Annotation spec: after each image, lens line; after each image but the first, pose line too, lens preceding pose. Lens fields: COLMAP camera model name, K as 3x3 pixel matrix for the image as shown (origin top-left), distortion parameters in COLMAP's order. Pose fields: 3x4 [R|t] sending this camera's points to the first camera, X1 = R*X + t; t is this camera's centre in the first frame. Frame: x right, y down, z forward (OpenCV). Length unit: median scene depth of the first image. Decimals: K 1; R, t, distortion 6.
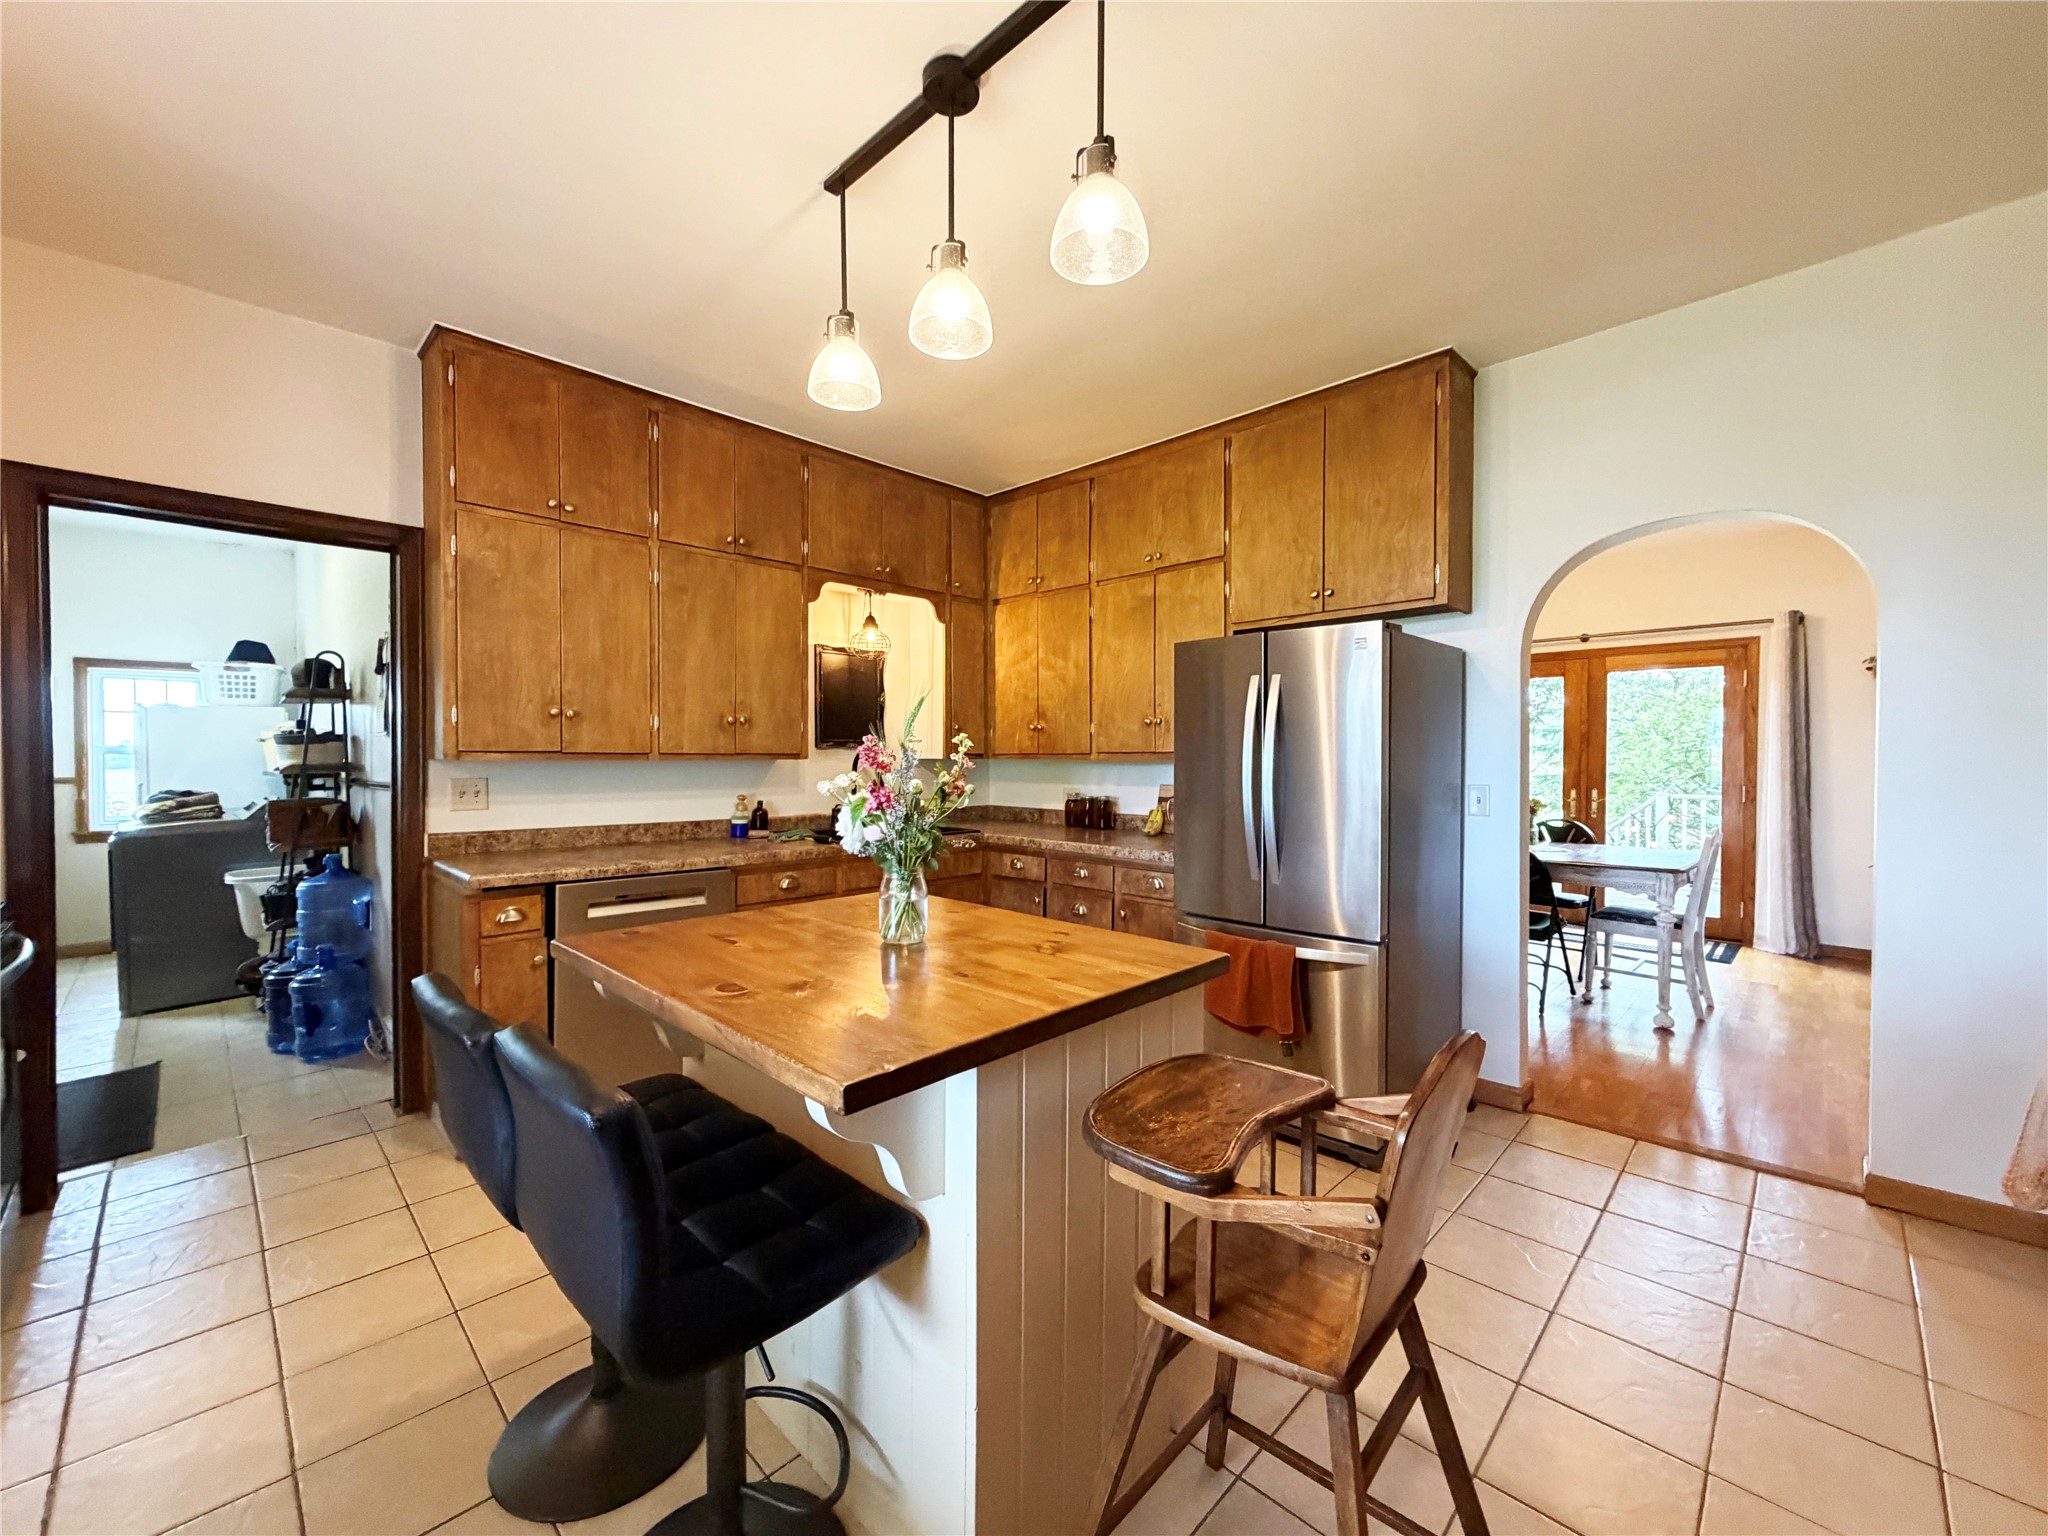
lens RADIAL K [[816.4, 0, 1019.7], [0, 816.4, 770.6], [0, 0, 1]] dist [0.001463, 0.000225]
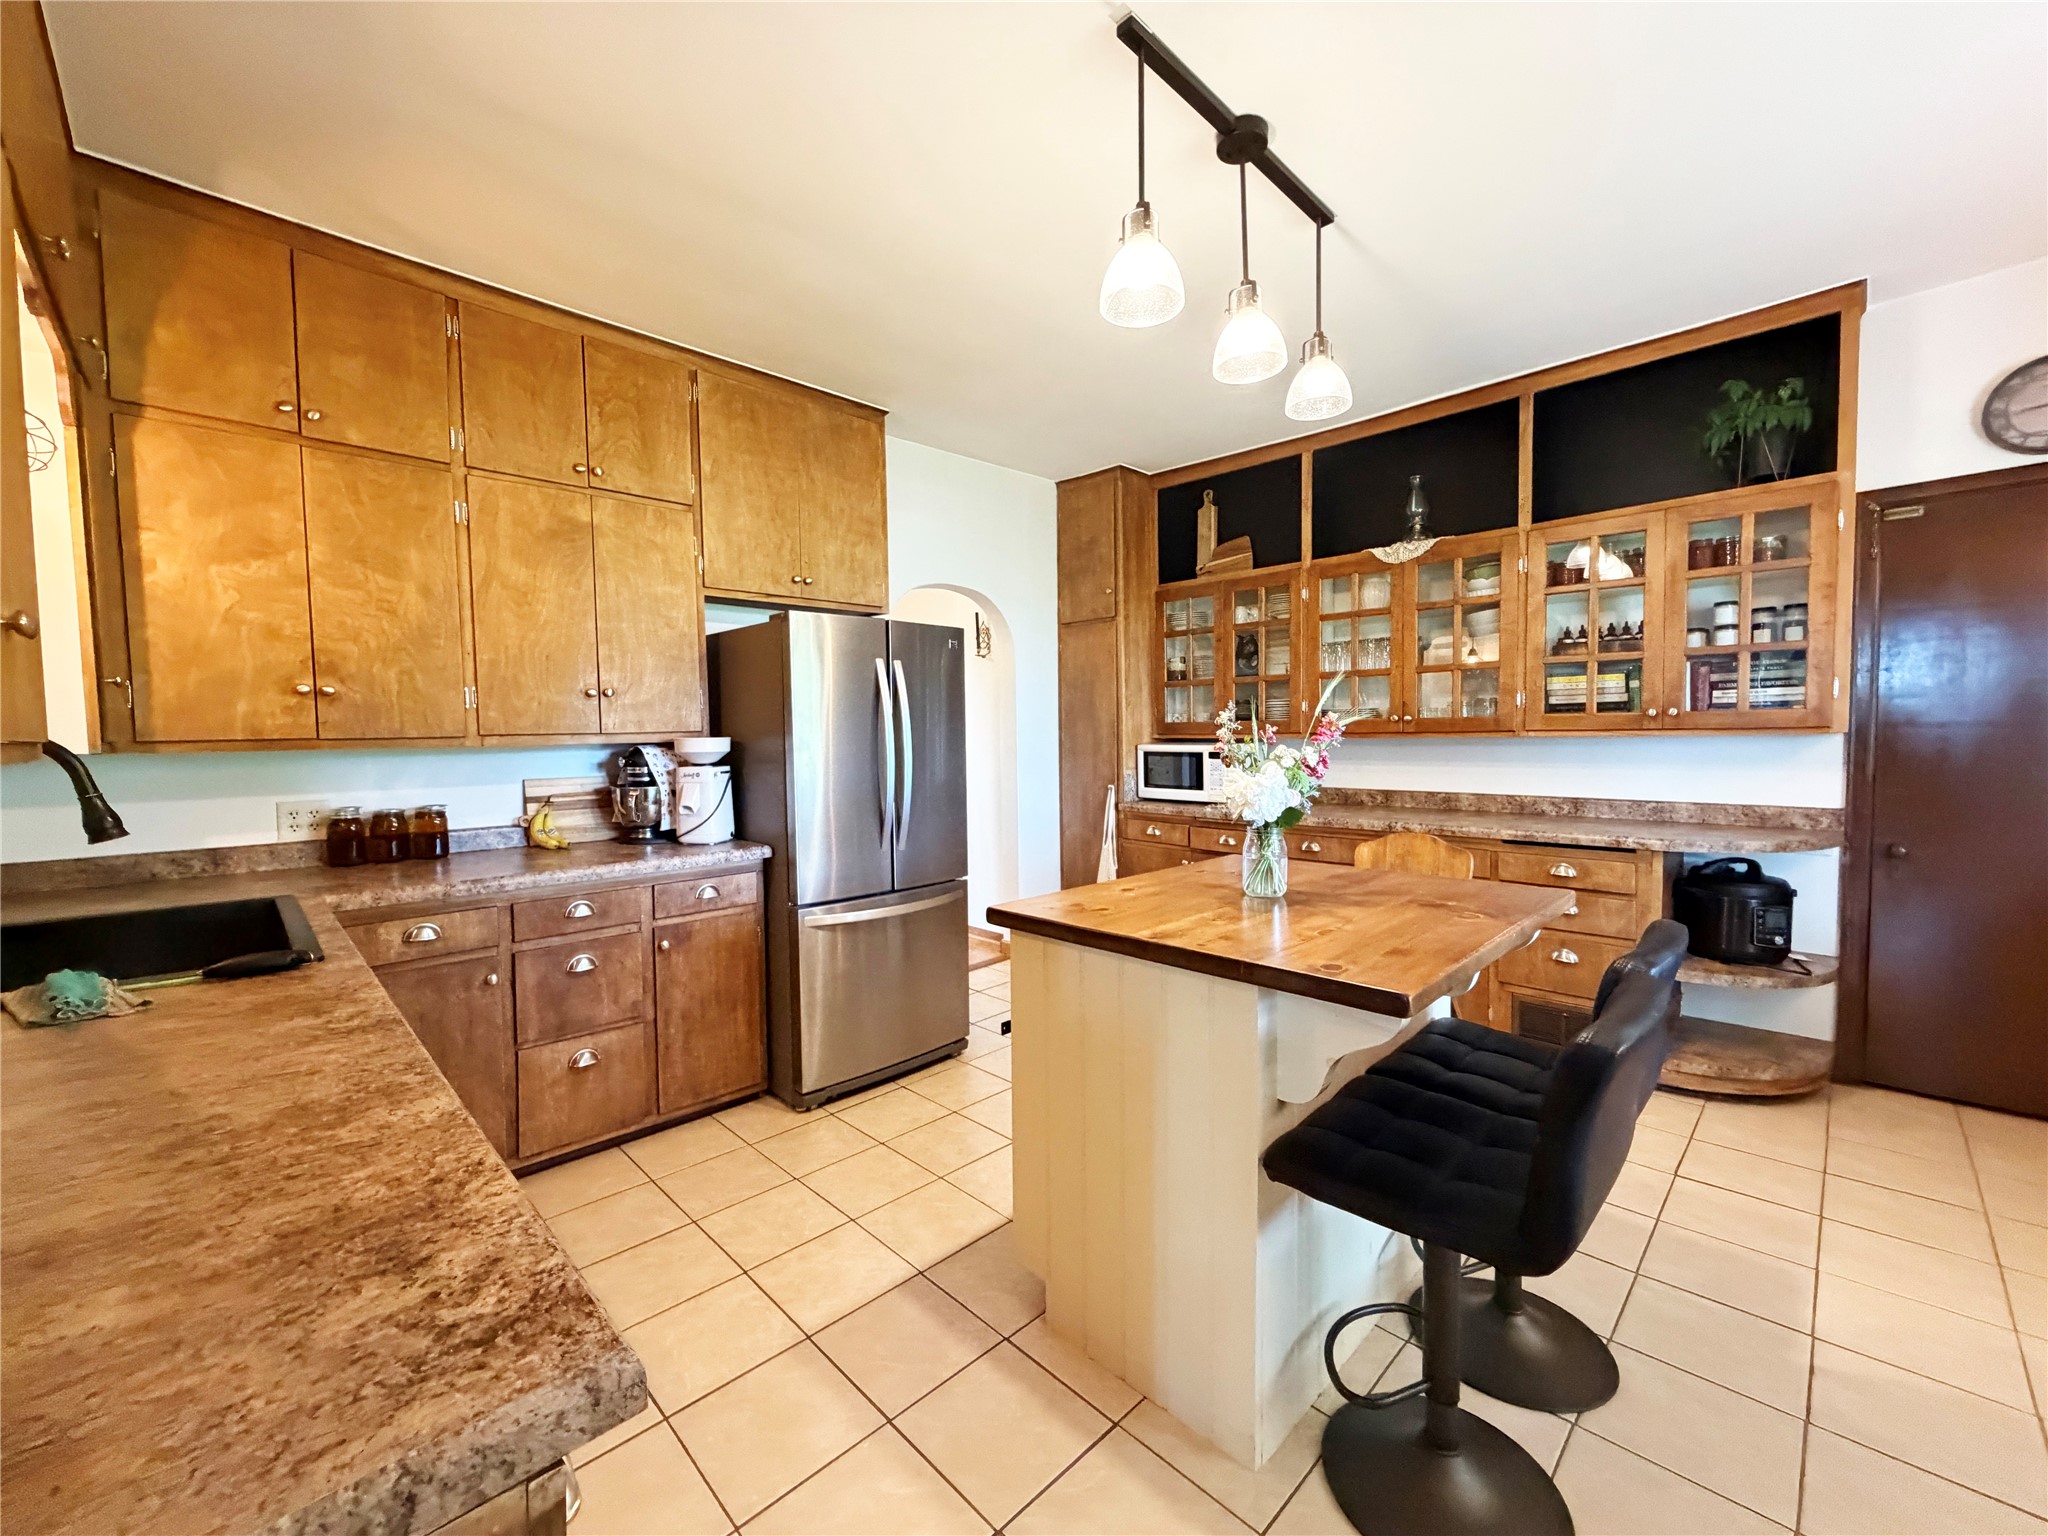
lens RADIAL K [[816.4, 0, 1019.0], [0, 816.4, 763.7], [0, 0, 1]] dist [0.001463, 0.000225]
pose [[0.019273, -0.039002, 0.999053, -0.552117], [0.034691, 0.998663, 0.038318, -0.009881], [-0.999212, 0.033919, 0.020601, 0.575171]]
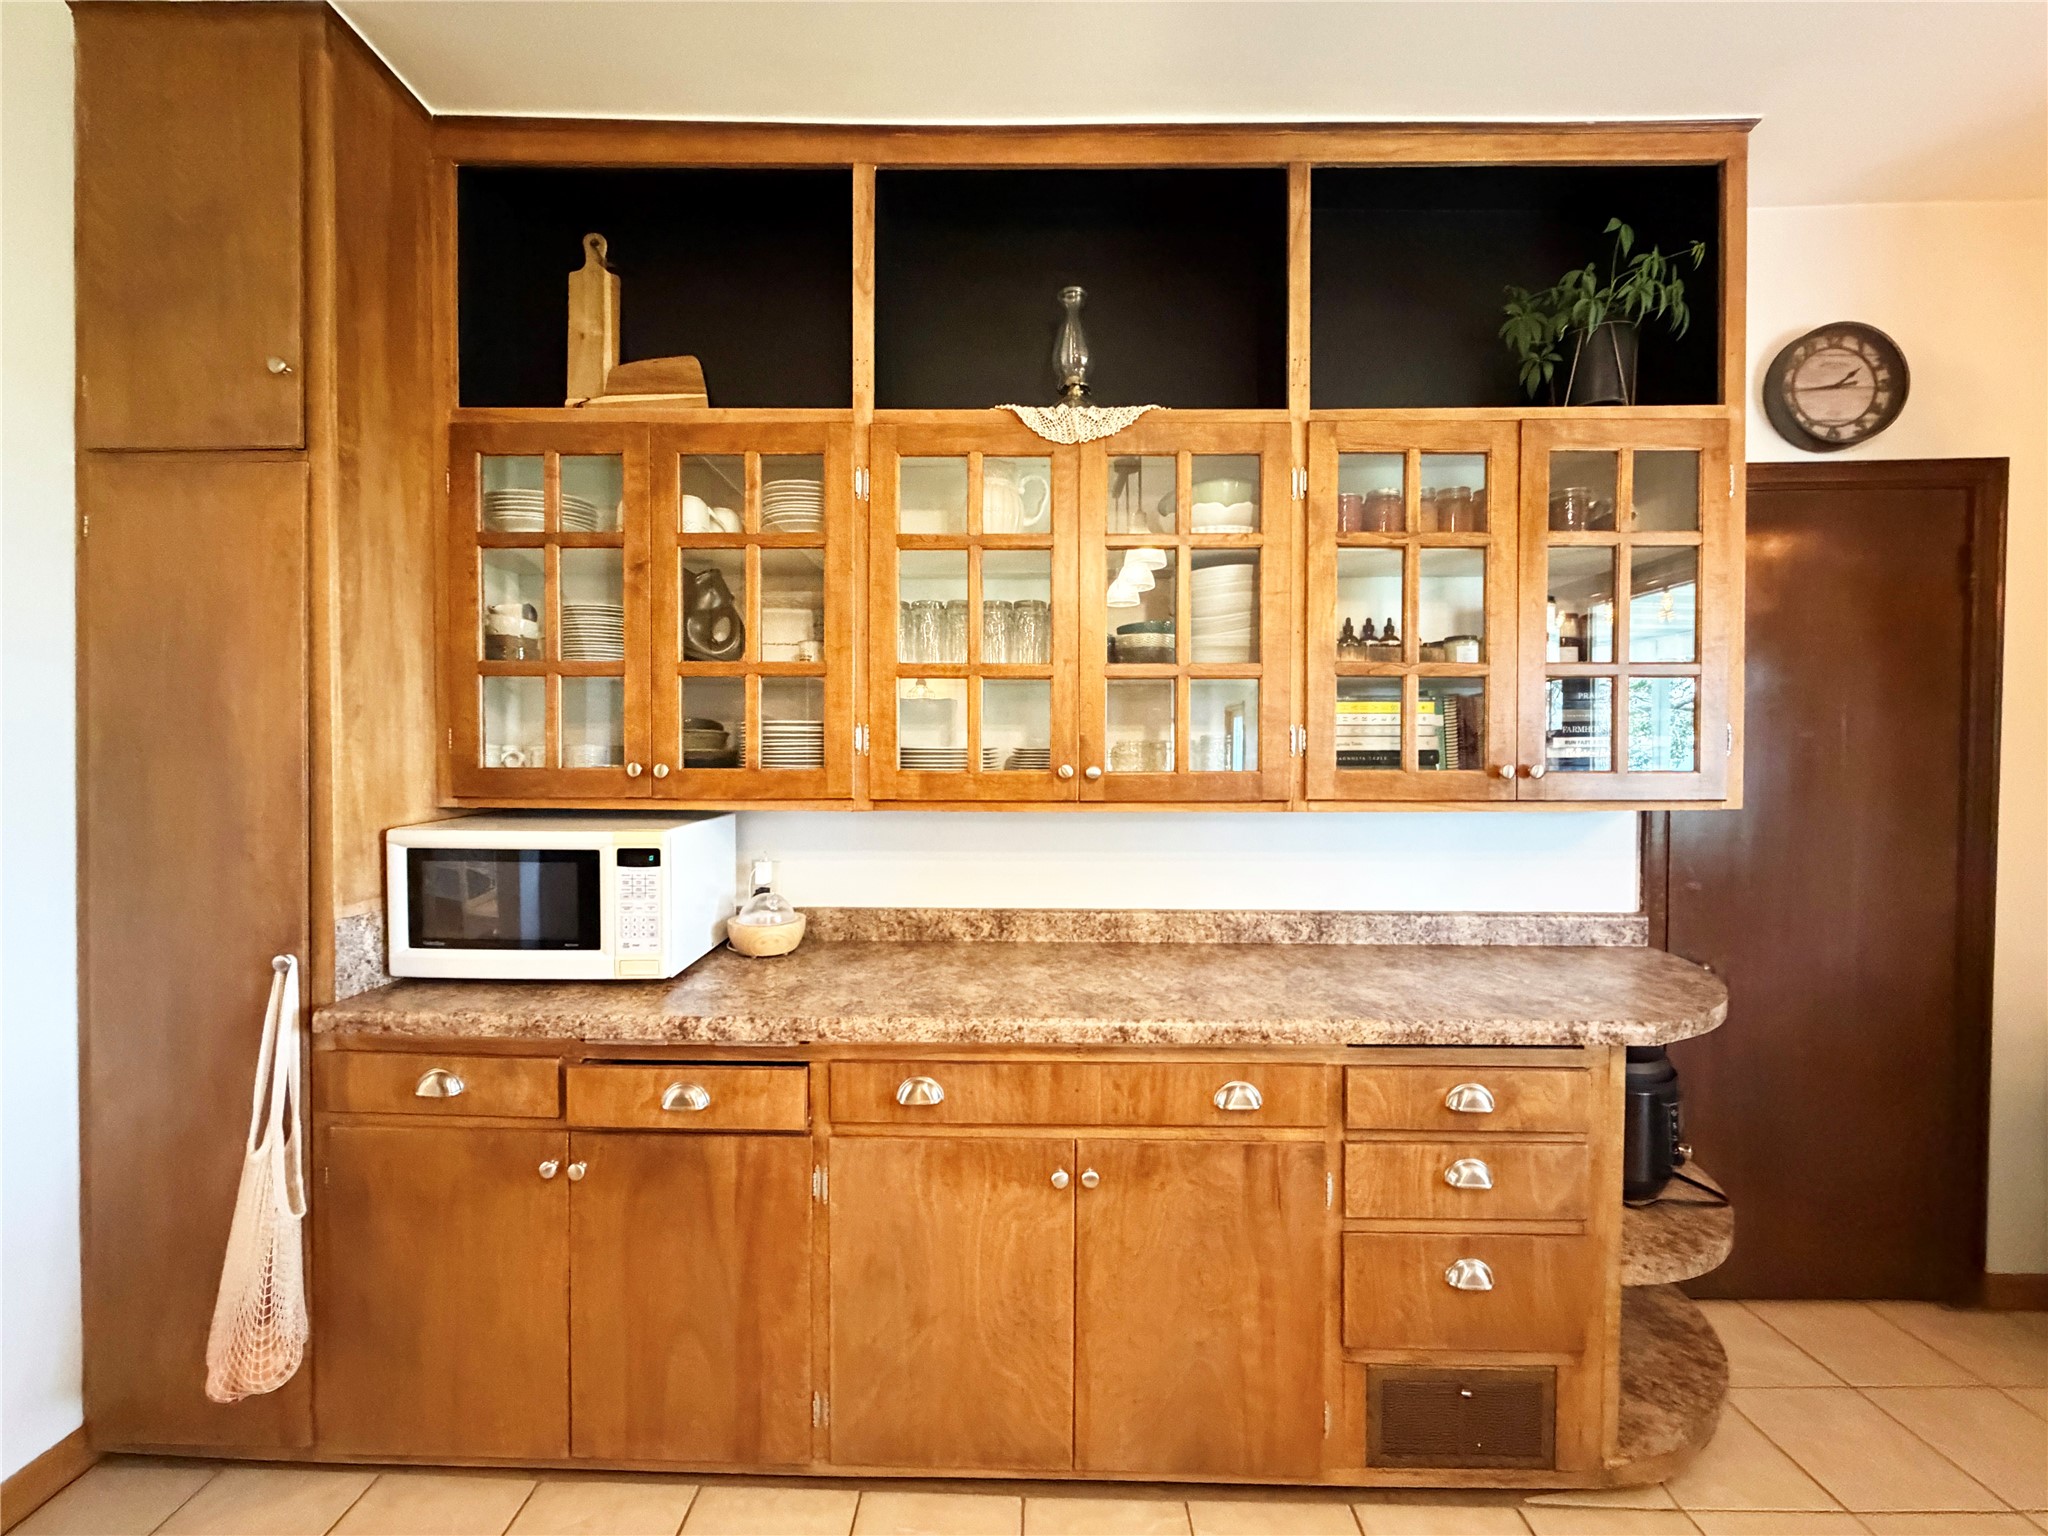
lens RADIAL K [[816.4, 0, 1018.7], [0, 816.4, 770.4], [0, 0, 1]] dist [0.001463, 0.000225]
pose [[-0.691321, -0.009126, 0.722490, -0.240473], [0.012456, 0.999621, 0.024545, -0.015878], [-0.722441, 0.025968, -0.690945, 0.530943]]
